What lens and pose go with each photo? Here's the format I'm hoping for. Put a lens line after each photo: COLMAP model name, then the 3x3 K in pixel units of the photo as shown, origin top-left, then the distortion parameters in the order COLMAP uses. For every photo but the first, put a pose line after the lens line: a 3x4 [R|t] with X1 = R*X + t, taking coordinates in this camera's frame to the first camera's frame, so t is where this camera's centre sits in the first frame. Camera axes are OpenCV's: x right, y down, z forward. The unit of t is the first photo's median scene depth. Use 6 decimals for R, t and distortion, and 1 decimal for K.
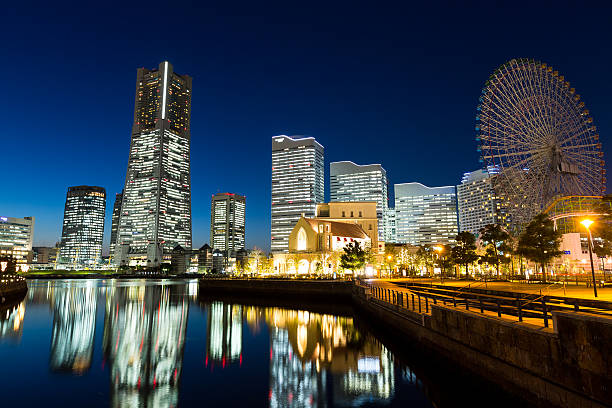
lens RADIAL K [[386.1, 0, 306.4], [0, 386.1, 206.0], [0, 0, 1]] dist [-0.002494, -0.000560]
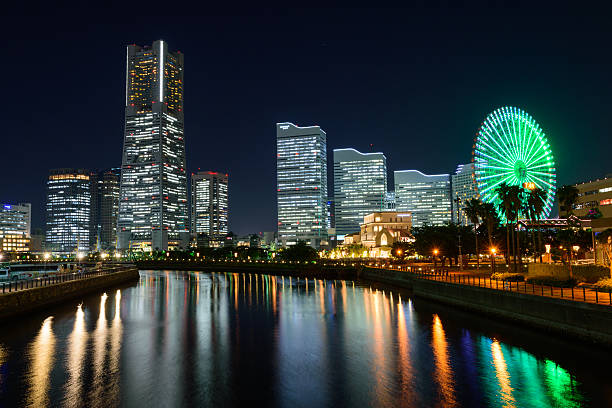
lens RADIAL K [[491.5, 0, 311.7], [0, 491.5, 207.6], [0, 0, 1]] dist [-0.008564, 0.007940]
pose [[0.993549, -0.007157, 0.113174, -0.140734], [-0.001498, 0.997091, 0.076200, -0.056027], [-0.113390, -0.075878, 0.990649, -0.296733]]
